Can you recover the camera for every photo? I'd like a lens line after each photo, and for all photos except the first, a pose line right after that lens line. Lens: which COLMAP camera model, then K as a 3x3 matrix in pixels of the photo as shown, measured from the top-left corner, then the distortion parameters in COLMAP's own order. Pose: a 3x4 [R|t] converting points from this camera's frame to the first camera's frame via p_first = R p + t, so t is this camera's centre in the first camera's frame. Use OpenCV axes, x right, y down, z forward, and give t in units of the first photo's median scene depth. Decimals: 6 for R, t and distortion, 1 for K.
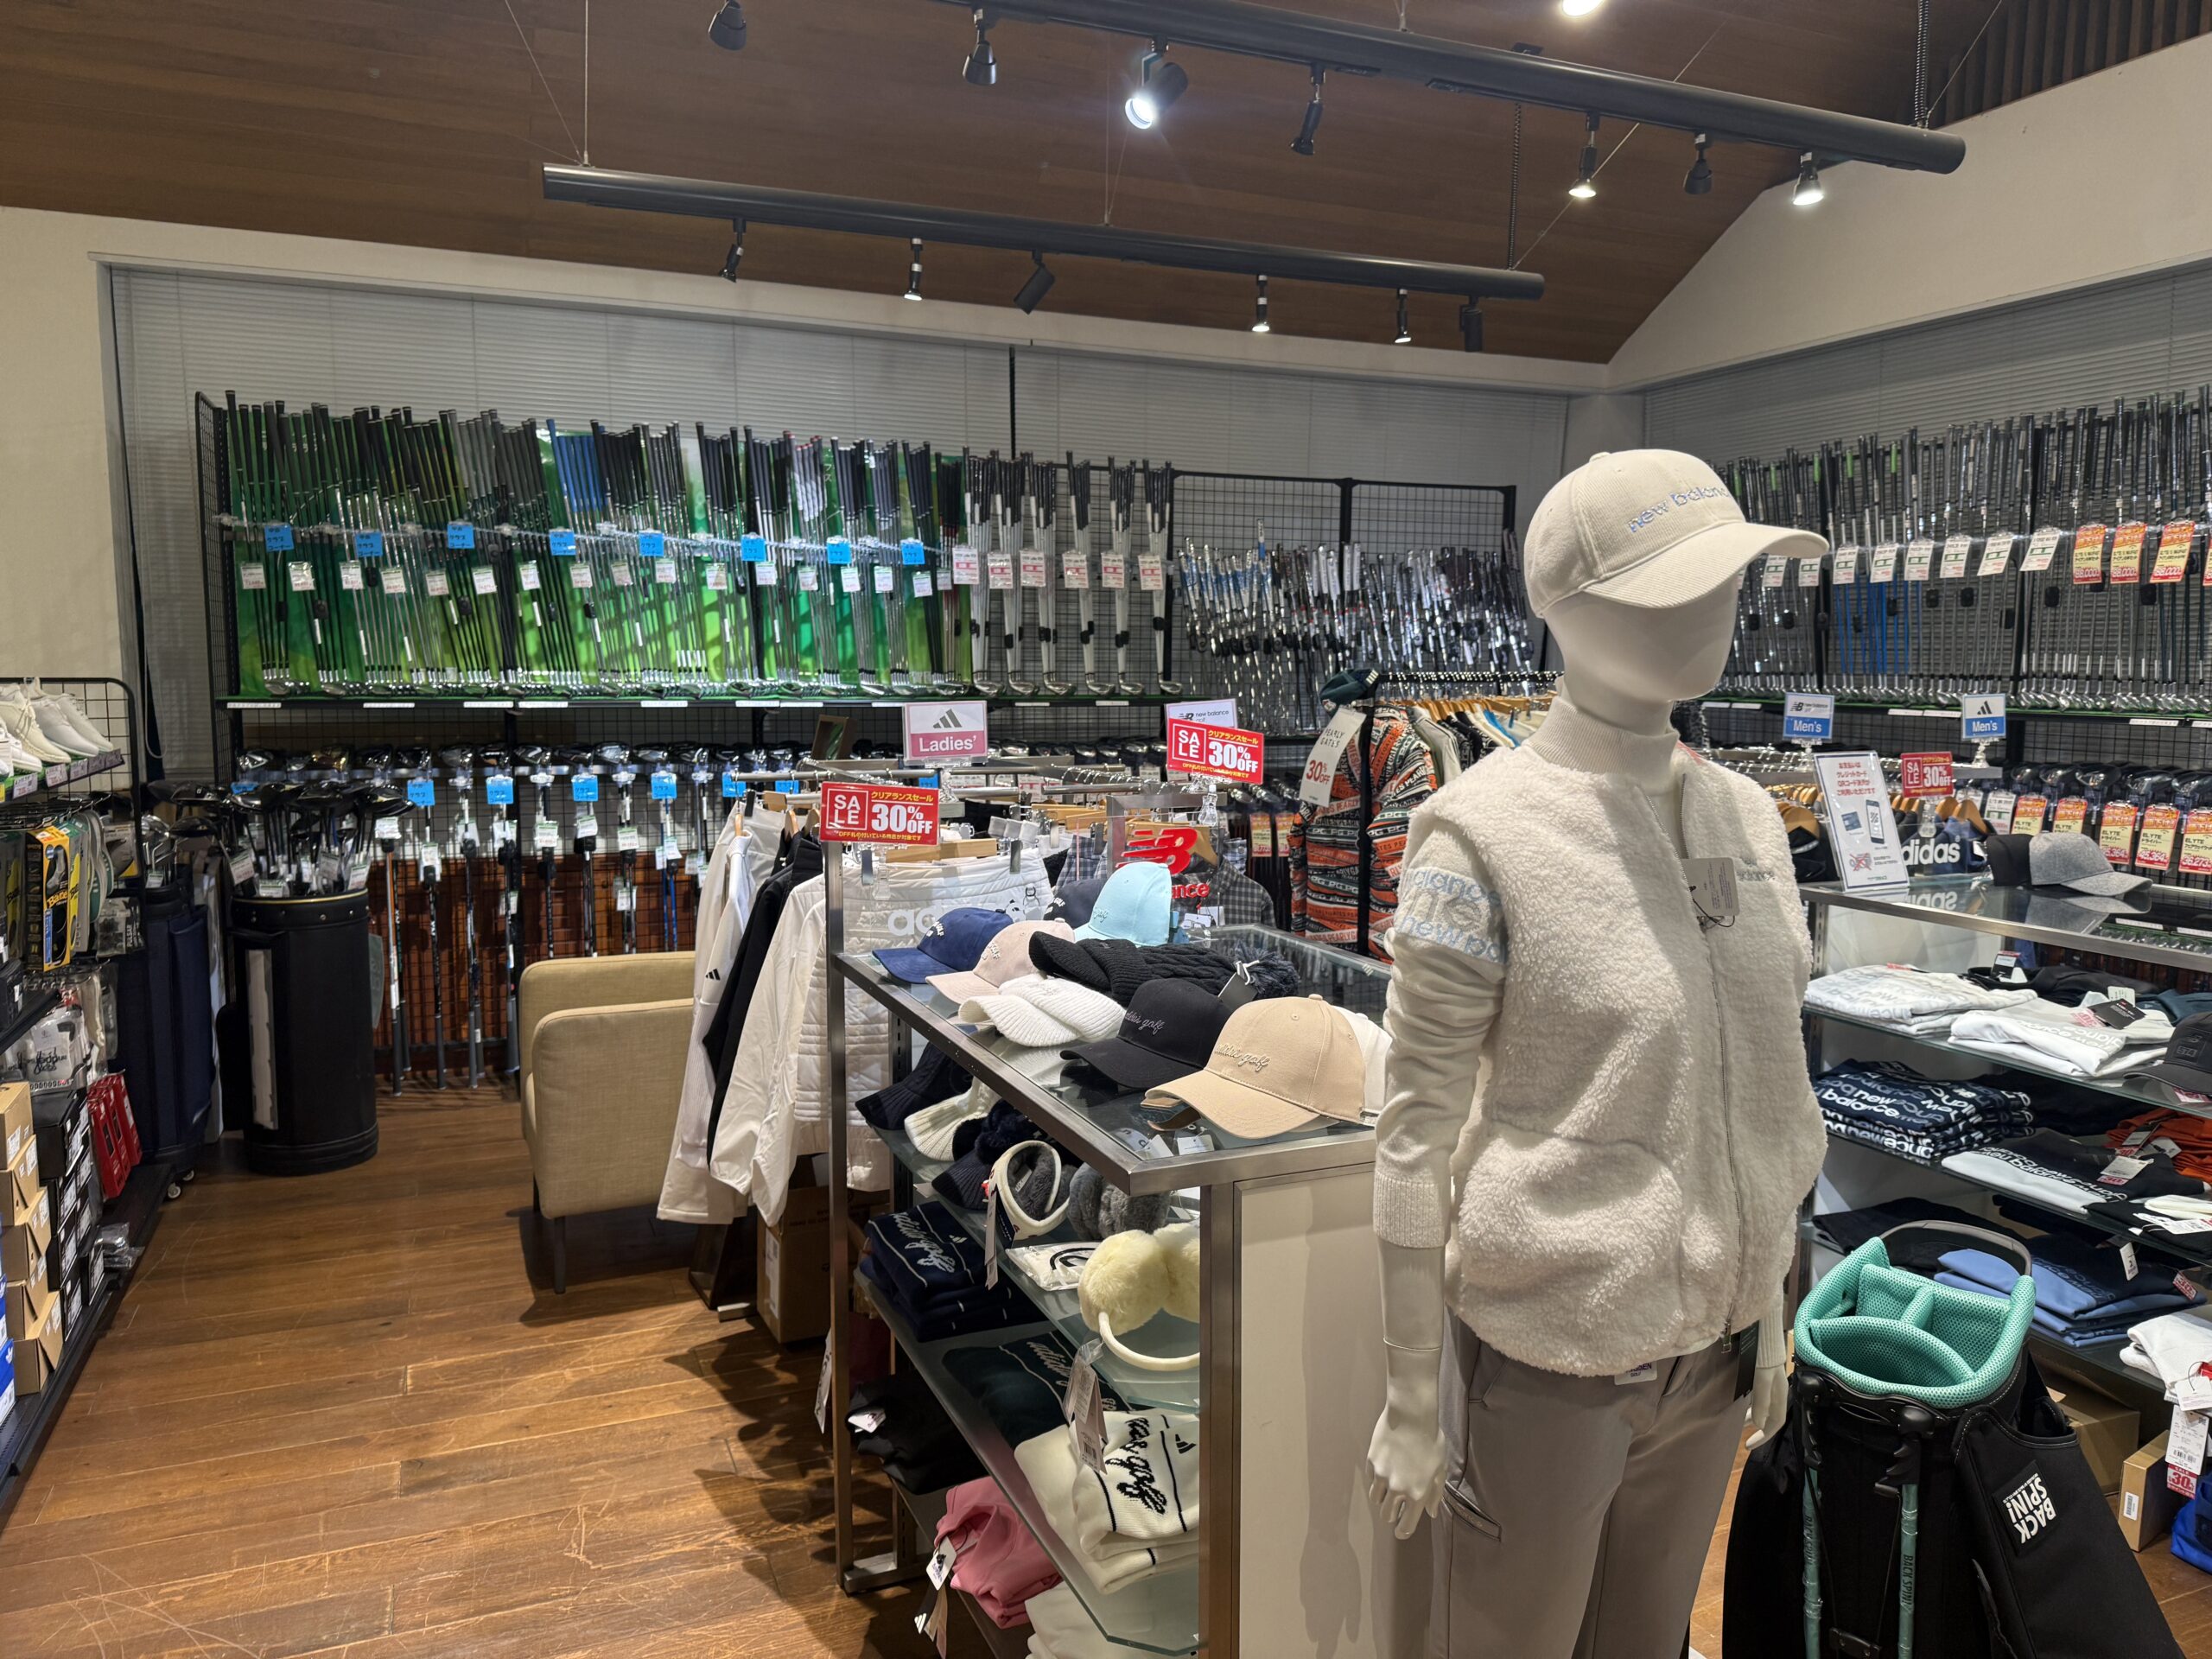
lens RADIAL K [[1564.1, 0, 1106.2], [0, 1564.1, 832.9], [0, 0, 1]] dist [0.037174, -0.047383]
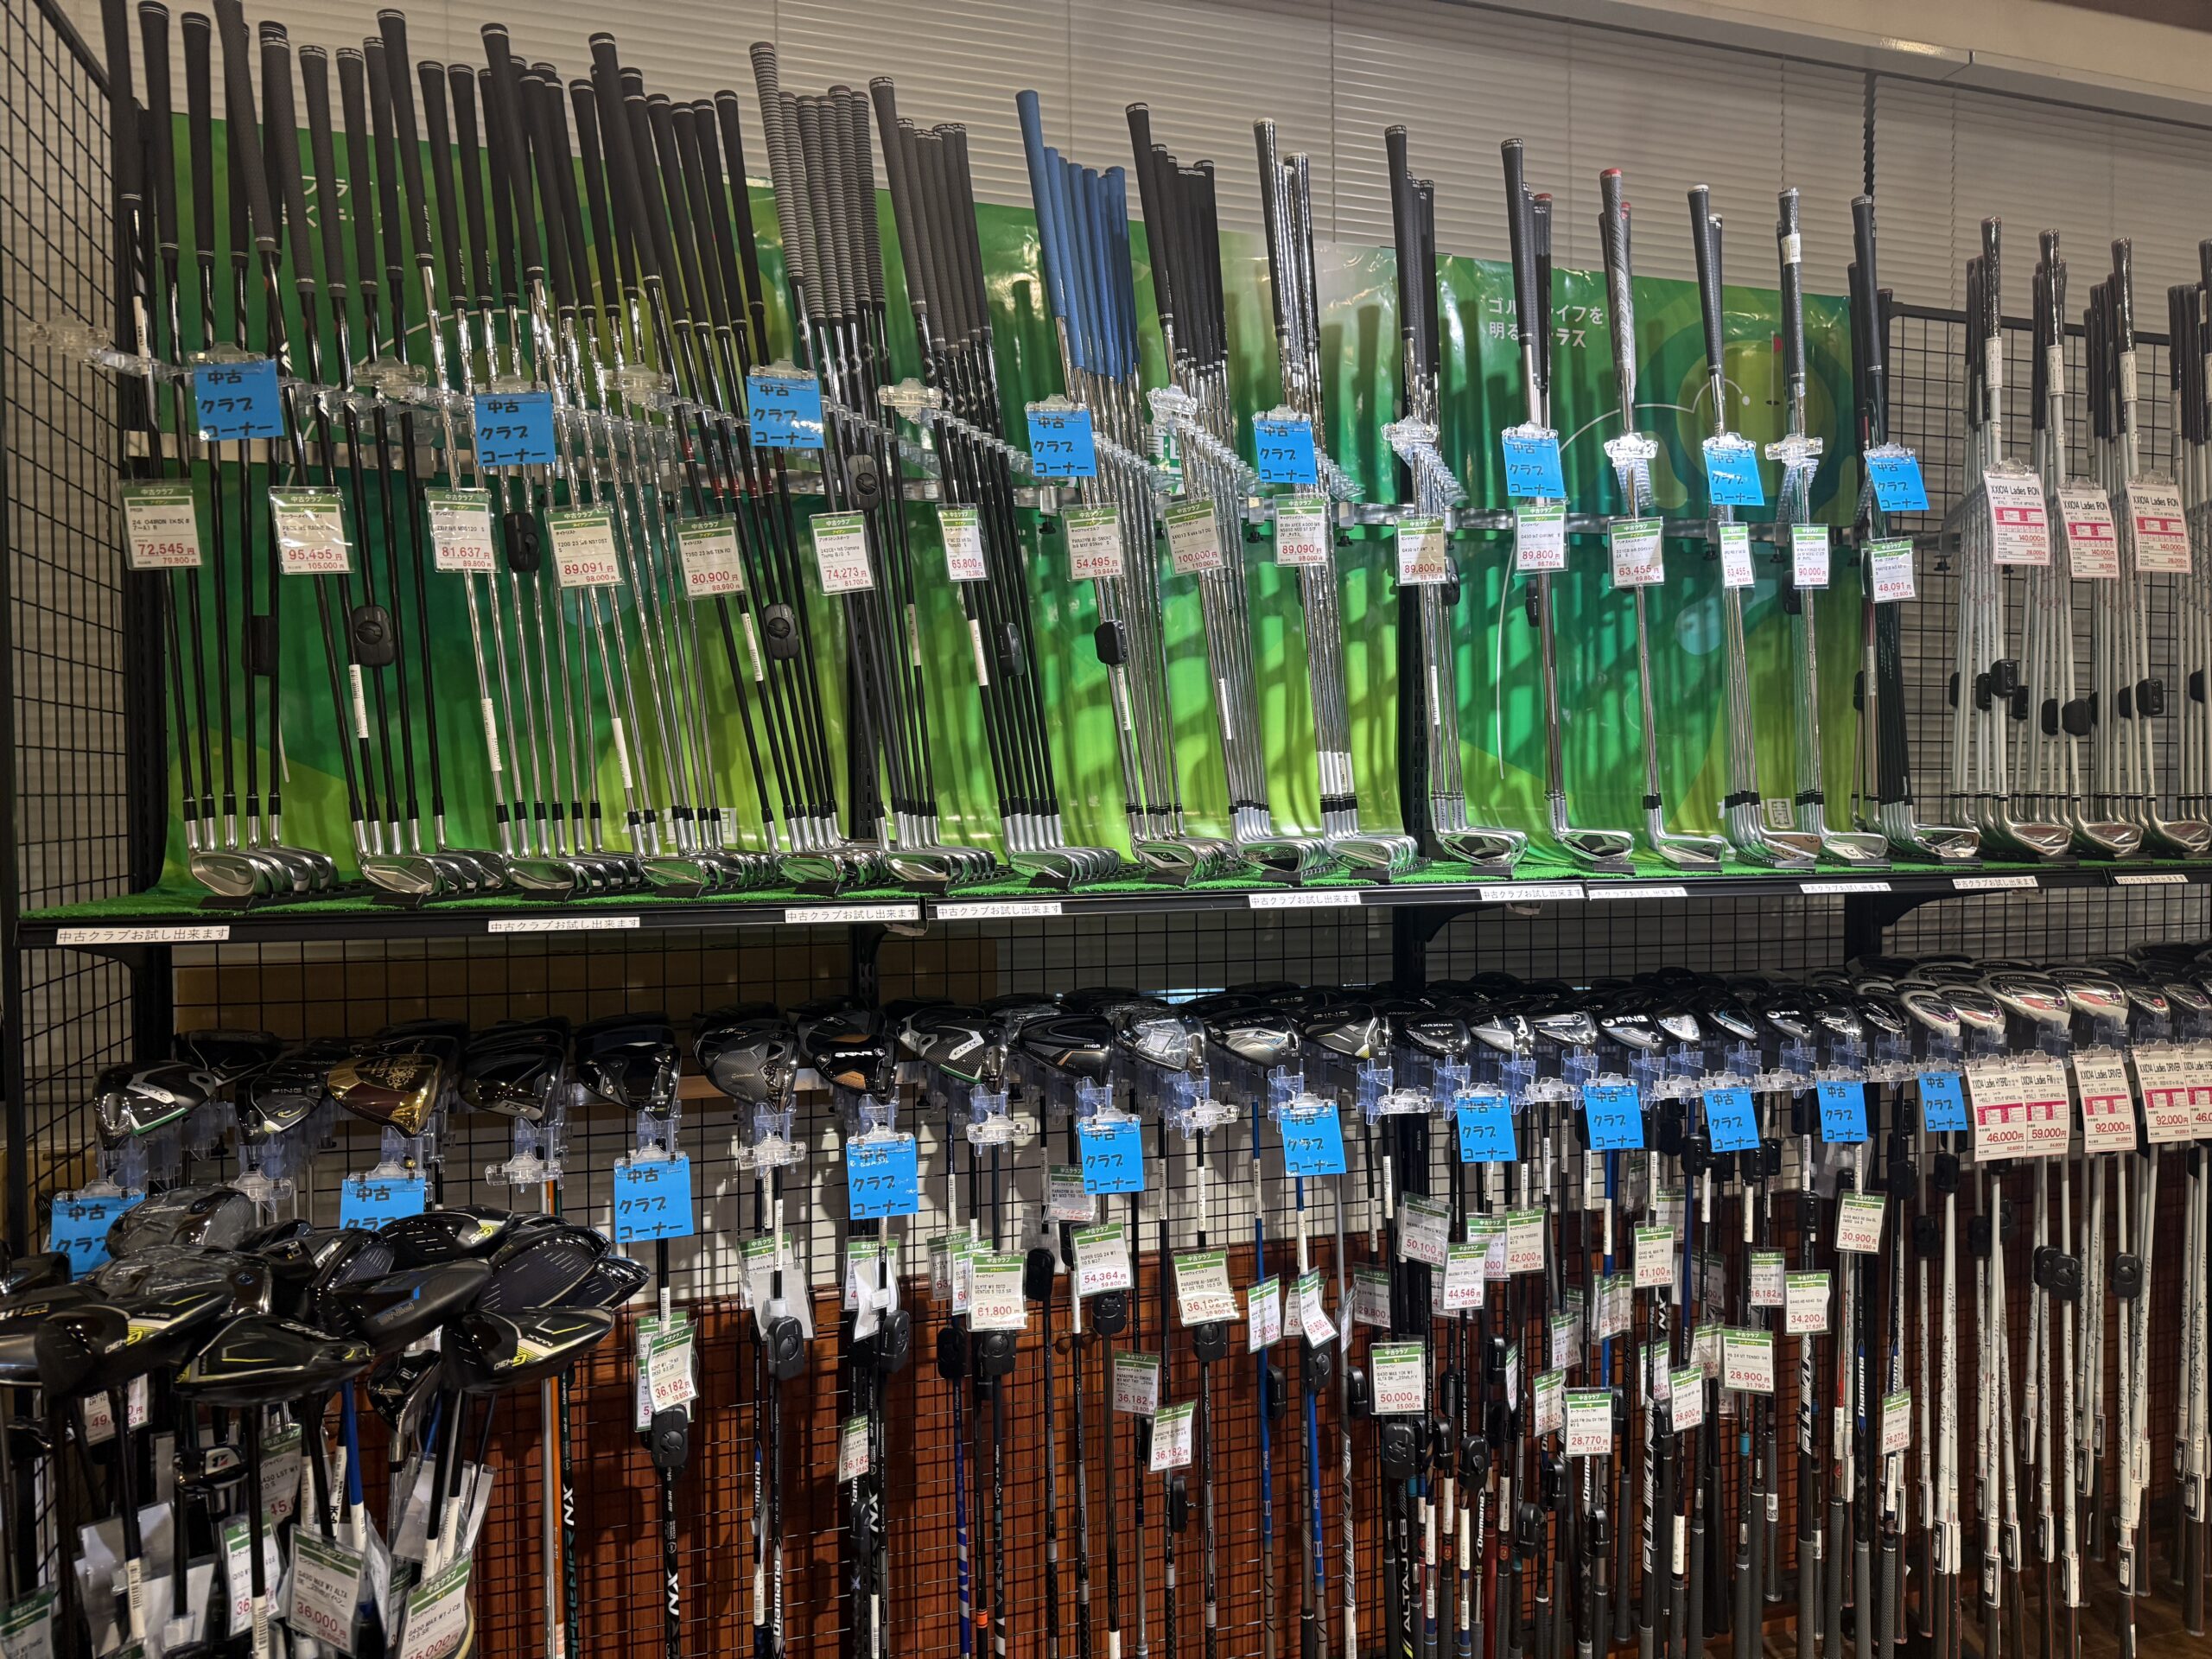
lens RADIAL K [[1553.9, 0, 1112.1], [0, 1553.9, 863.3], [0, 0, 1]] dist [-0.002622, 0.035076]
pose [[0.997220, -0.012169, -0.073516, -0.342821], [0.006661, 0.997183, -0.074713, -0.073865], [0.074218, 0.074015, 0.994492, 0.738646]]
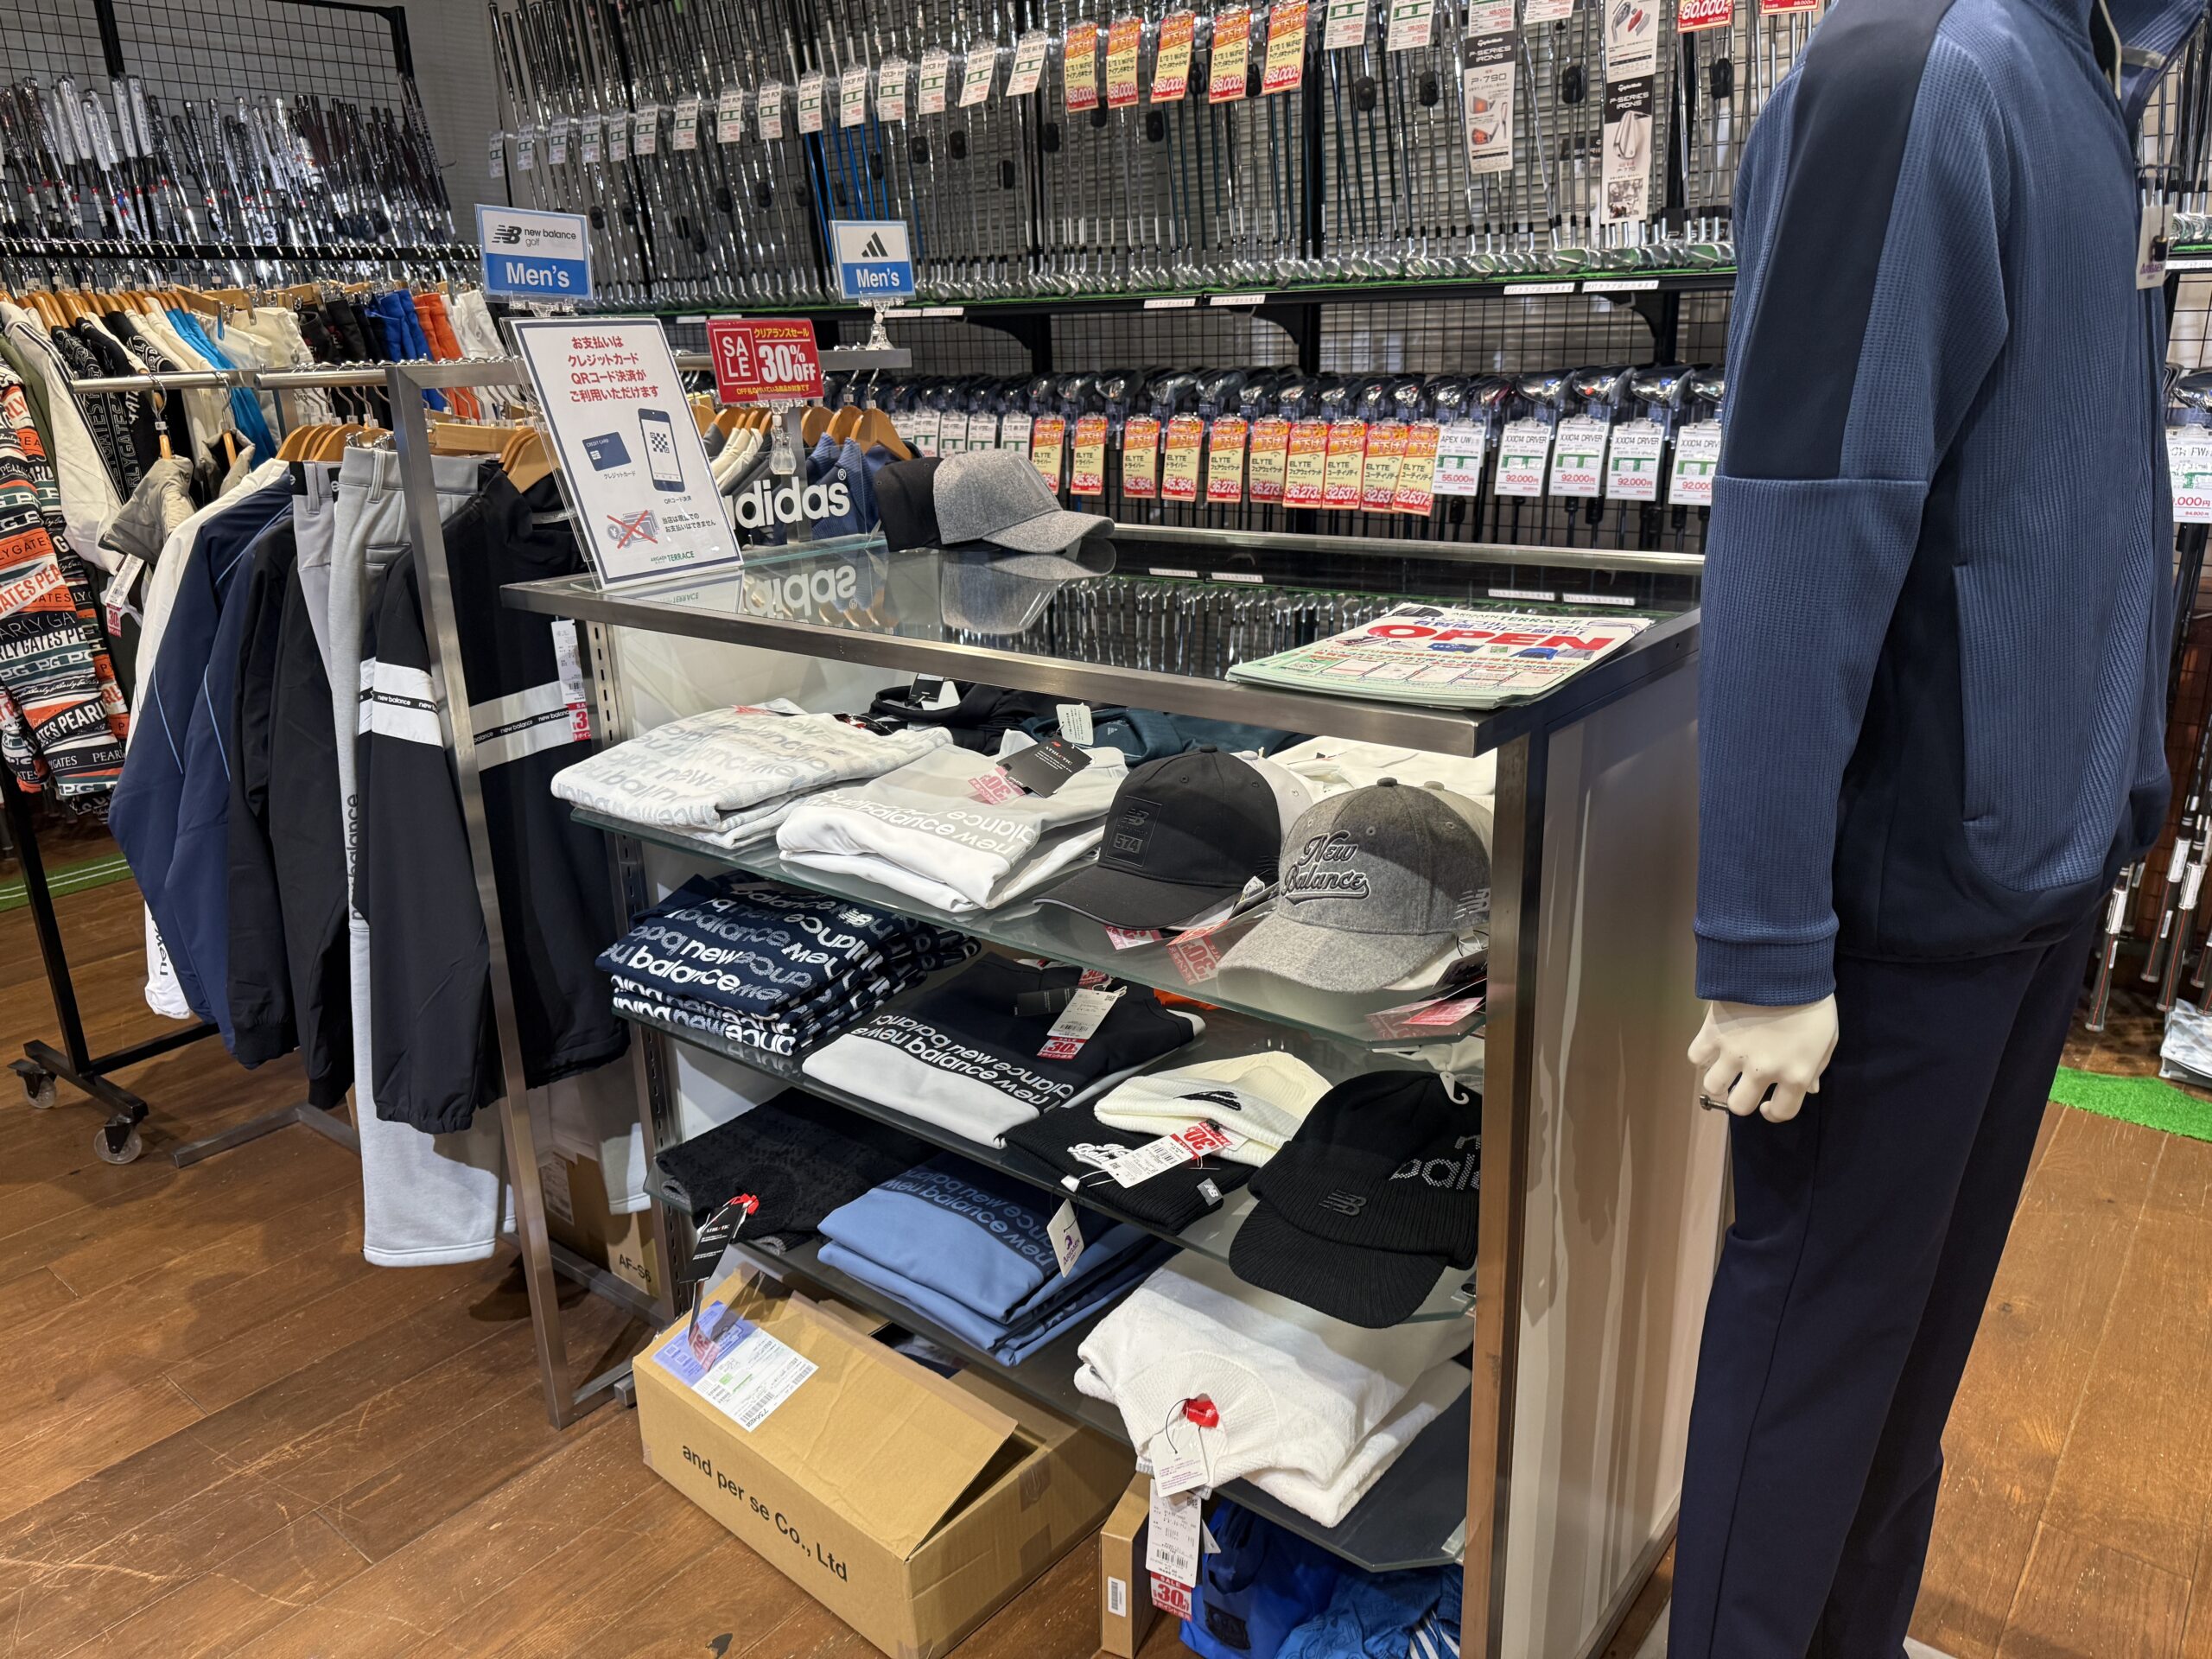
lens RADIAL K [[1564.1, 0, 1106.2], [0, 1564.1, 832.9], [0, 0, 1]] dist [0.037174, -0.047383]
pose [[0.881238, -0.172345, 0.440133, 0.261747], [0.082699, 0.973012, 0.215425, 0.012161], [-0.465382, -0.153442, 0.871708, 0.317263]]
